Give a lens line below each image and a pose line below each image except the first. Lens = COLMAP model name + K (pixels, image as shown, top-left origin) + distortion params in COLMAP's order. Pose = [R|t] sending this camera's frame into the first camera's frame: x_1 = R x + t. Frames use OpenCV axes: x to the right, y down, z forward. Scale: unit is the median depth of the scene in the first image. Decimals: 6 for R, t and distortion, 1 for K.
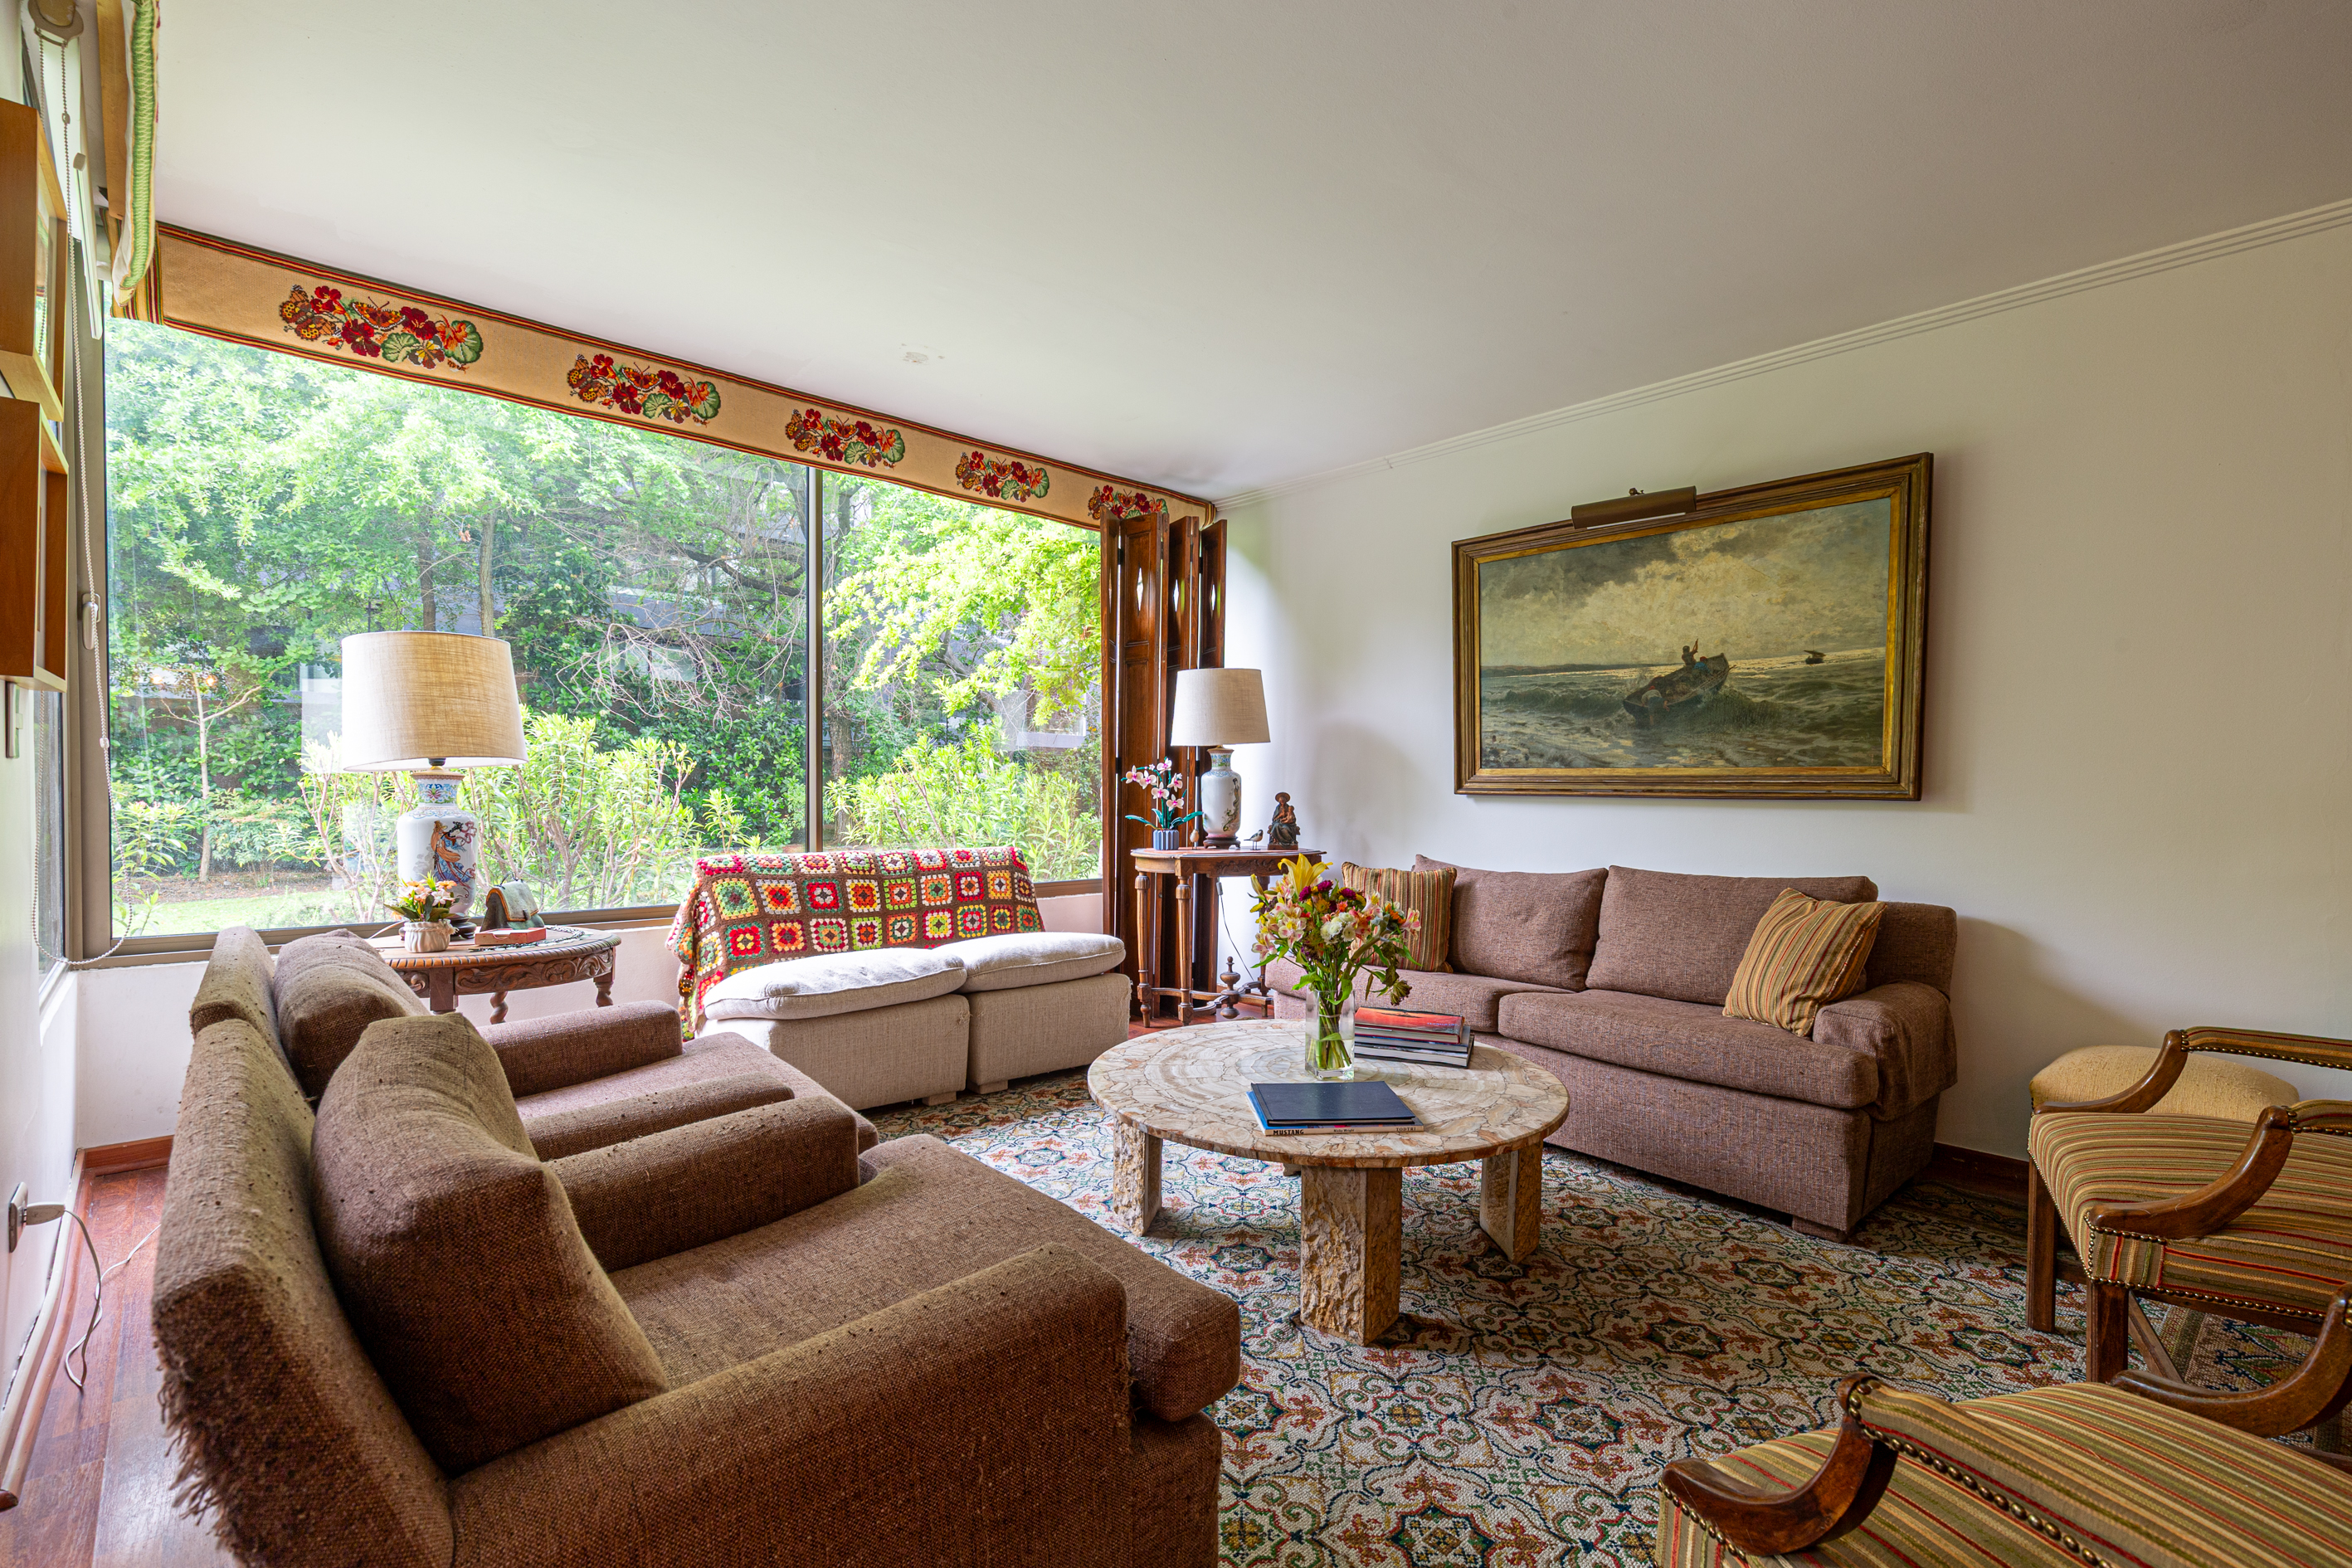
lens RADIAL K [[1081.3, 0, 1183.8], [0, 1081.3, 812.1], [0, 0, 1]] dist [0.007438, 0.000071]
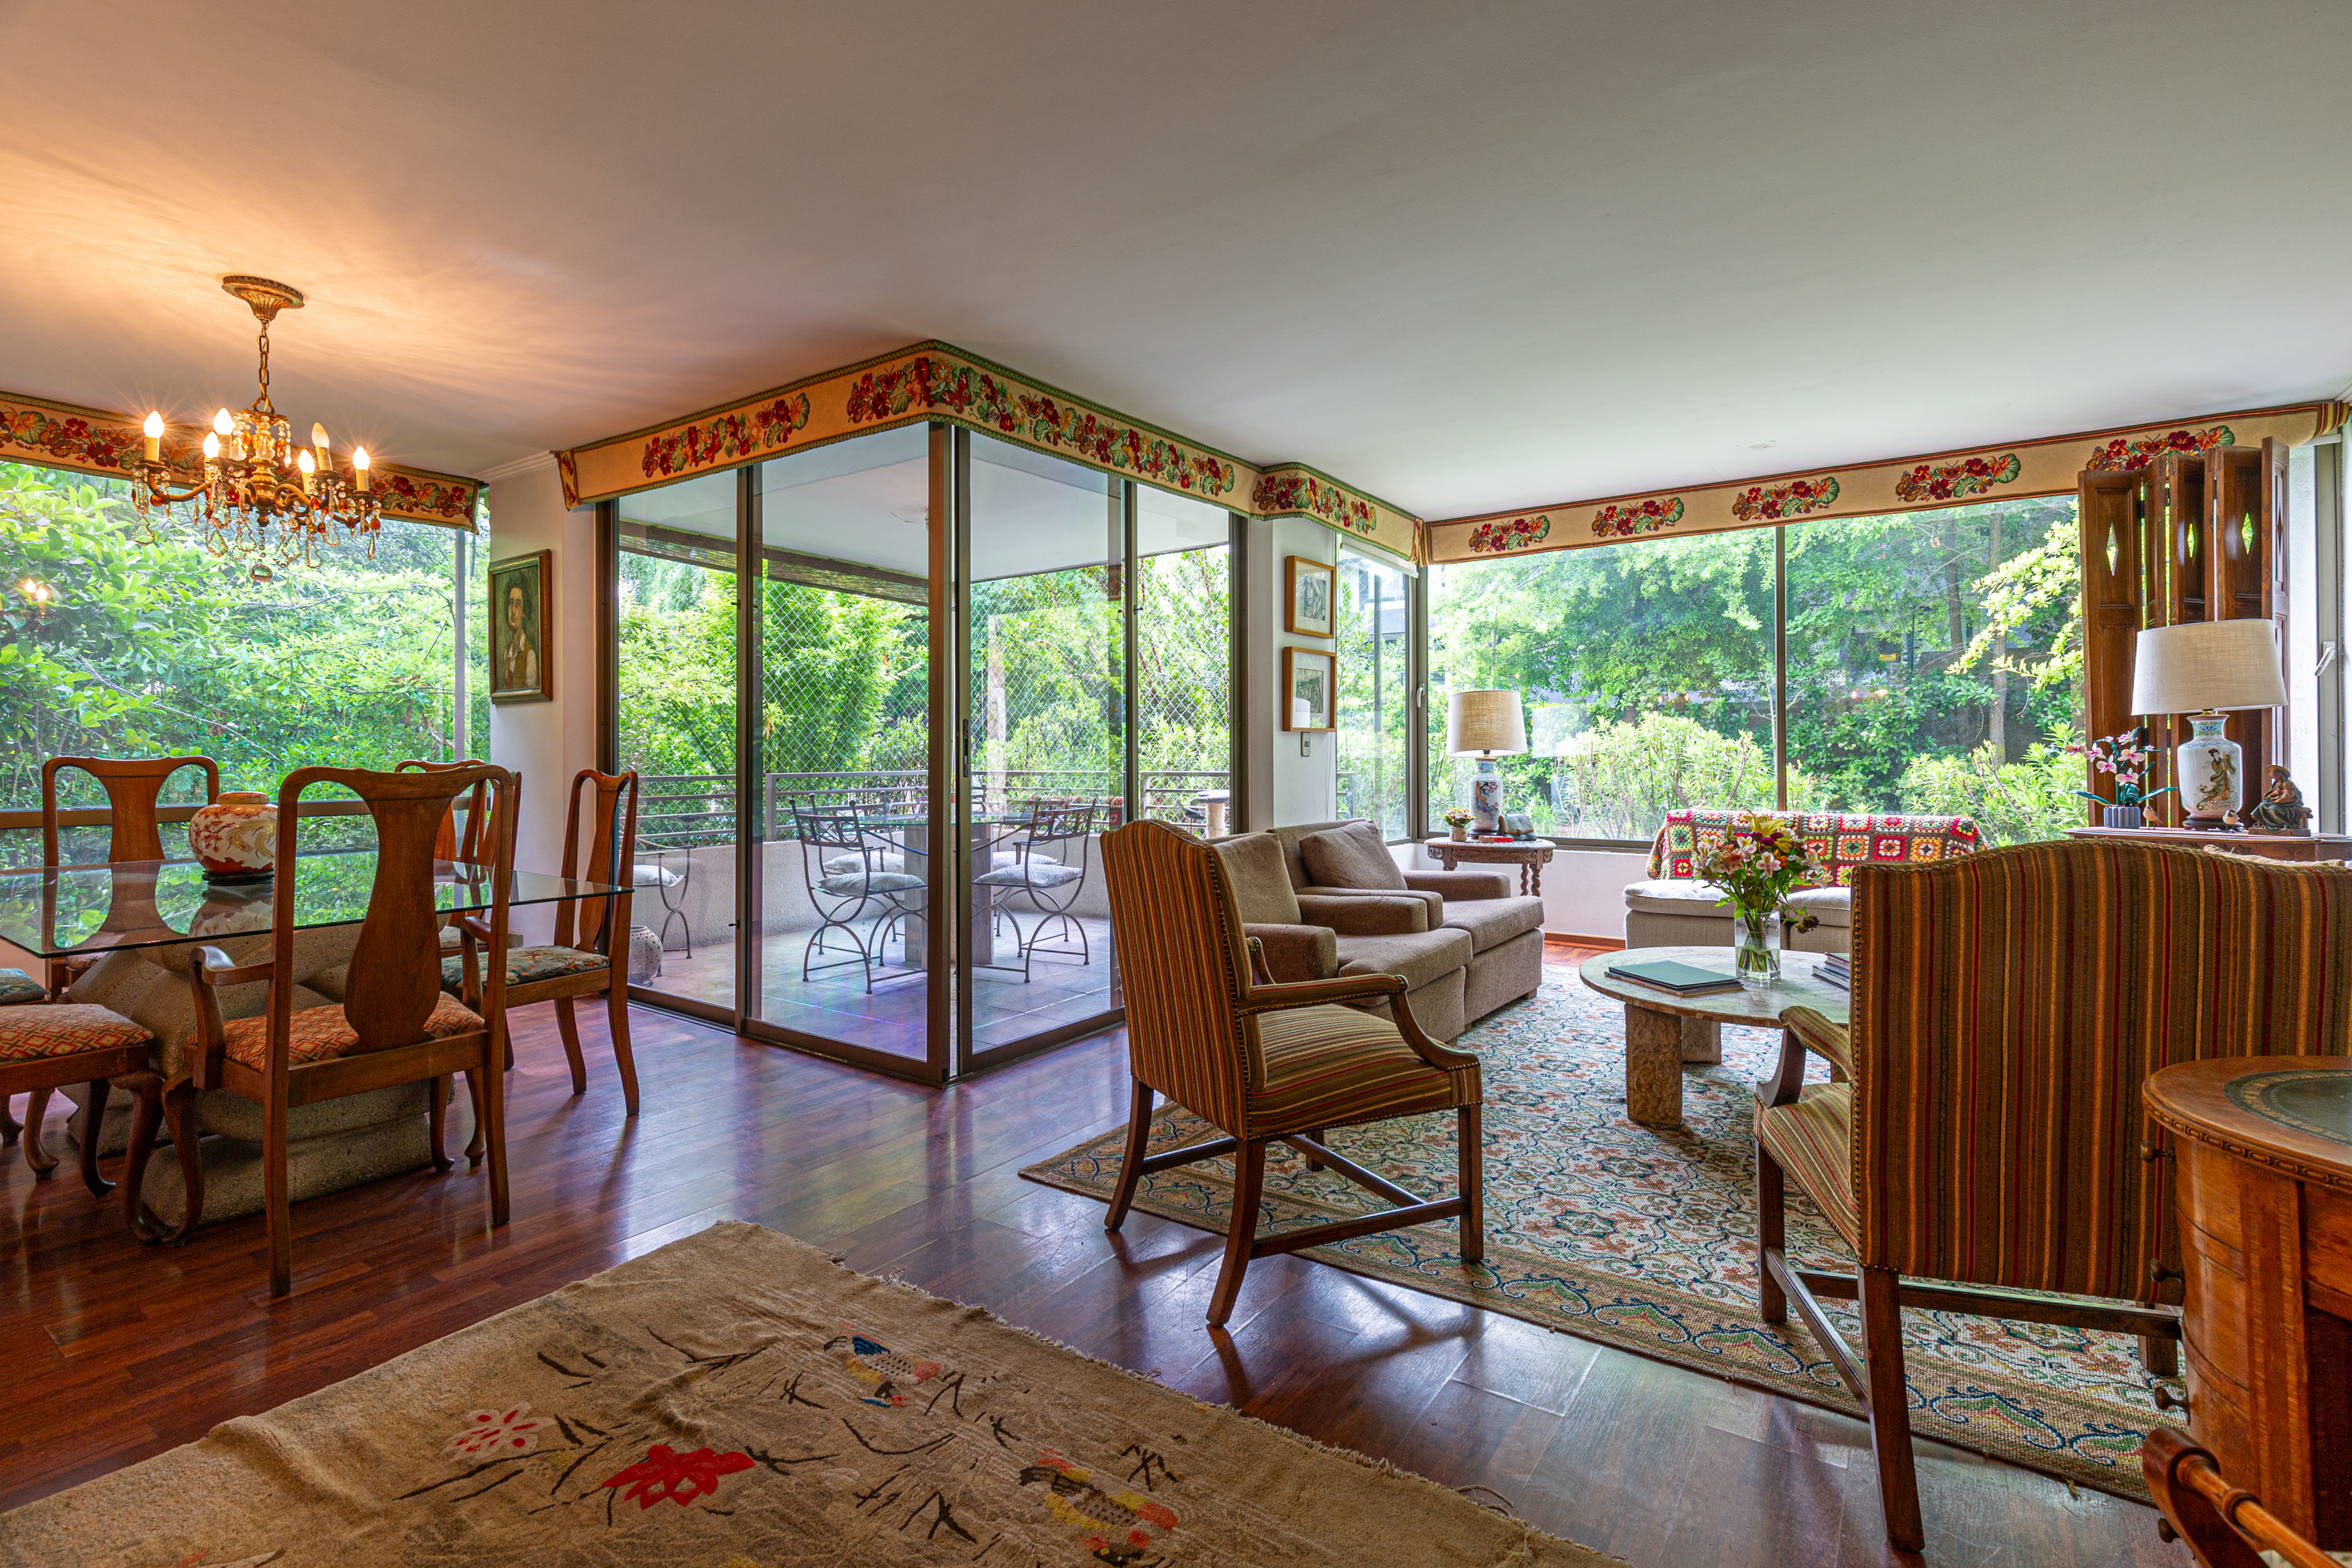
lens RADIAL K [[1103.3, 0, 1161.0], [0, 1103.3, 755.2], [0, 0, 1]] dist [0.002001, -0.000202]
pose [[0.174705, -0.014560, -0.984513, 0.929472], [-0.017951, 0.999677, -0.017970, 0.005364], [0.984457, 0.020812, 0.174388, 0.025992]]
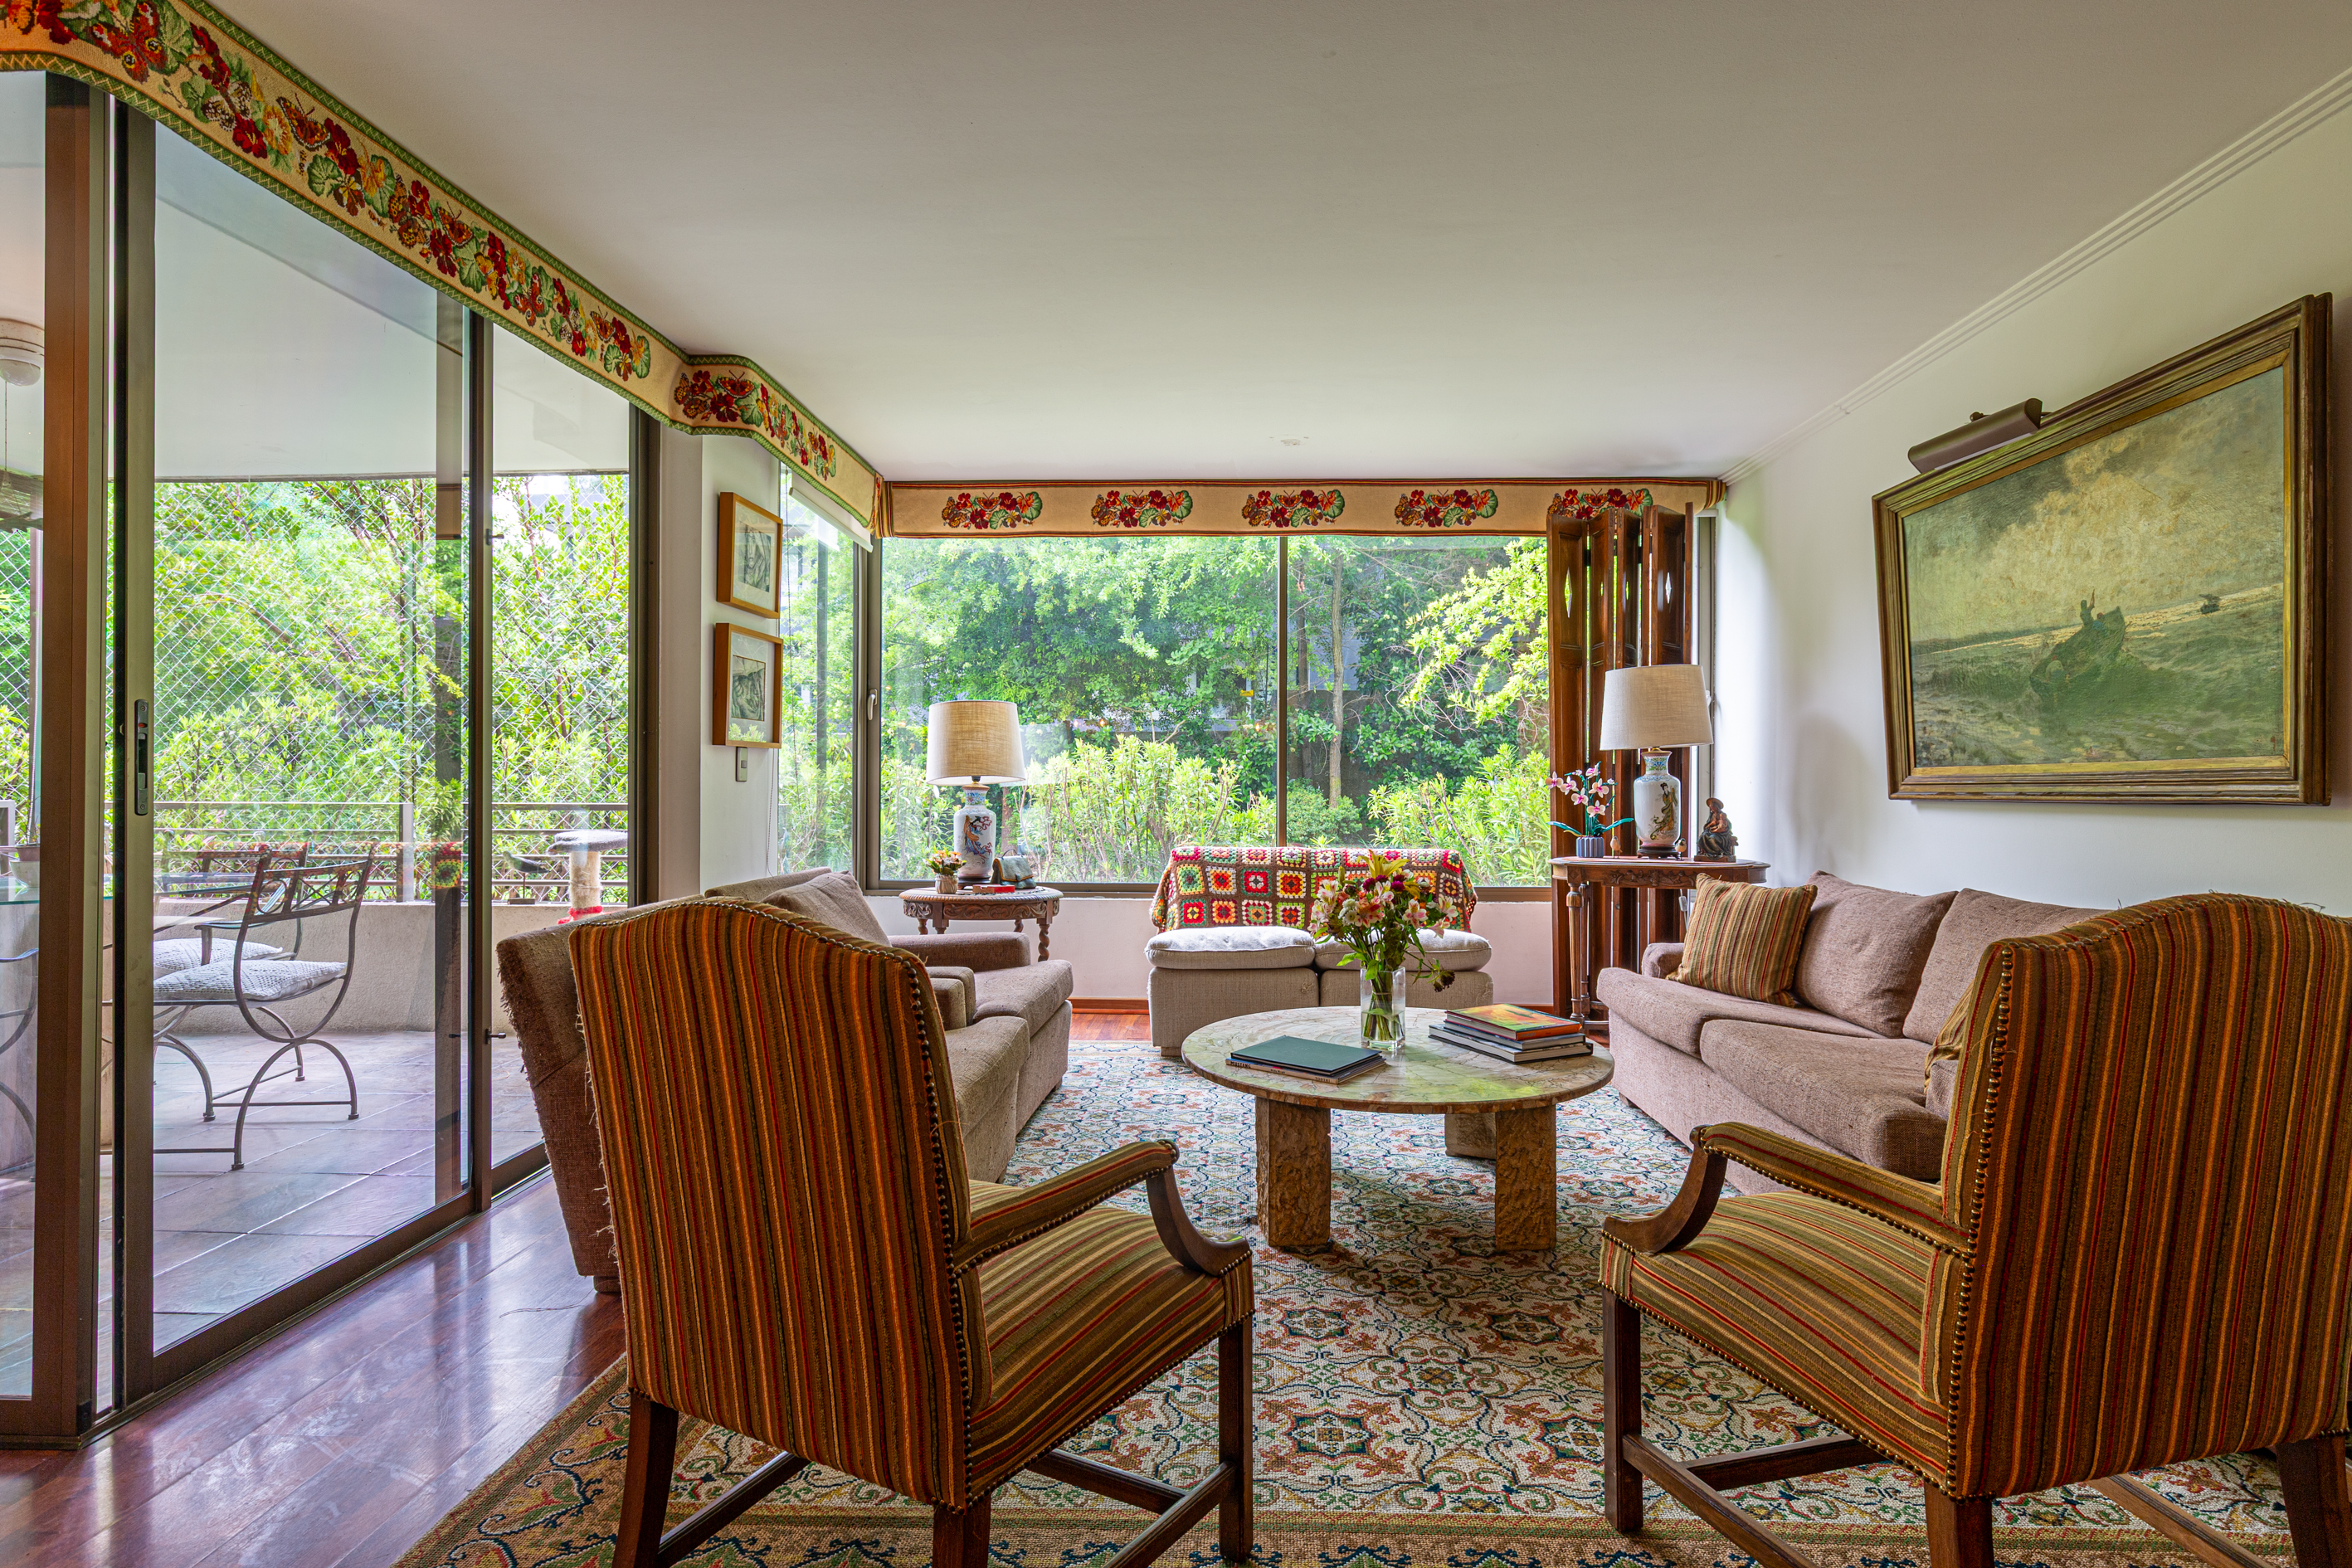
lens RADIAL K [[1223.0, 0, 1207.0], [0, 1223.0, 788.6], [0, 0, 1]] dist [-0.000922, 0.001138]
pose [[0.699260, -0.008000, -0.714823, 0.635401], [-0.013744, 0.999602, -0.024632, 0.005941], [0.714736, 0.027048, 0.698871, -0.019185]]
